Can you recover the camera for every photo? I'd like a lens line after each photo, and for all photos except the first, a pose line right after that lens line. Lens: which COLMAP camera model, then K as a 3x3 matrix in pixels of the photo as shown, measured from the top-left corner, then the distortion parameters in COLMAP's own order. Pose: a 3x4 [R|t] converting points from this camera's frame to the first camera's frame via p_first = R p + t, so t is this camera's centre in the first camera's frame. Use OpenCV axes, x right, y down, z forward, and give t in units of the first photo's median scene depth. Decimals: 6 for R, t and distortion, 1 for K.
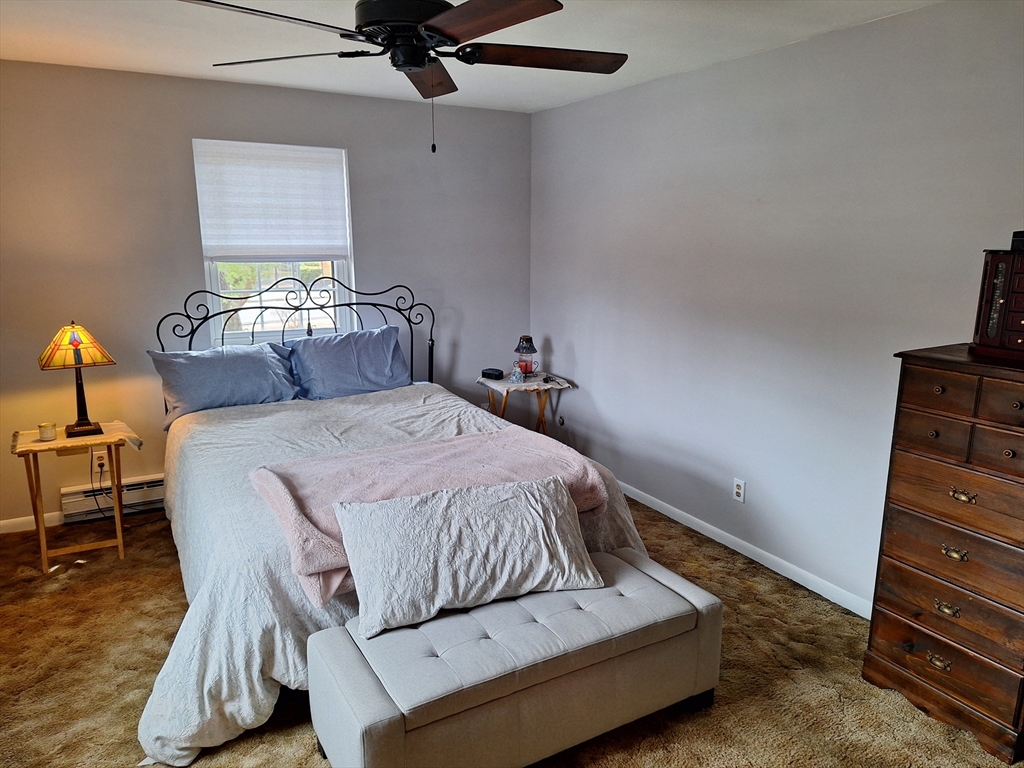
lens RADIAL K [[705.7, 0, 504.1], [0, 705.7, 391.3], [0, 0, 1]] dist [0.122634, -0.157062]
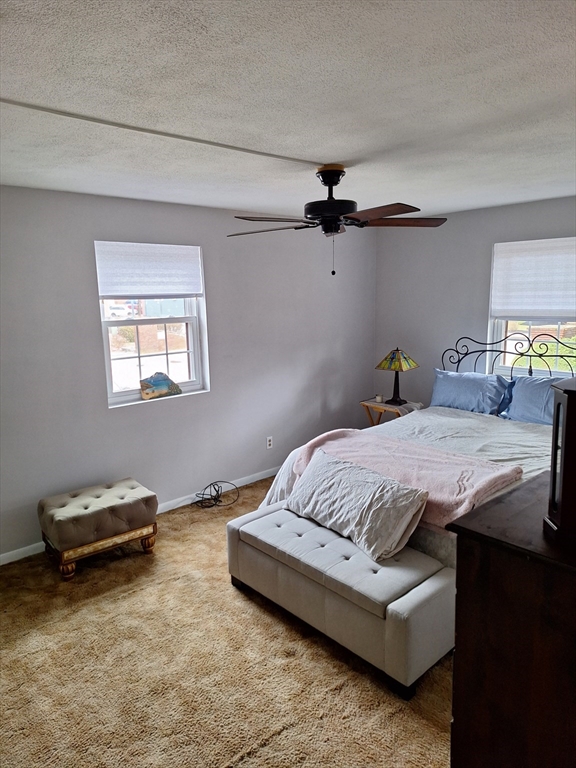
lens RADIAL K [[529.3, 0, 288.0], [0, 529.3, 384.0], [0, 0, 1]] dist [0.122634, -0.157062]
pose [[0.223434, 0.169414, -0.959883, 0.696880], [-0.191309, 0.973247, 0.127242, -0.115748], [0.955761, 0.155205, 0.249867, 0.324609]]
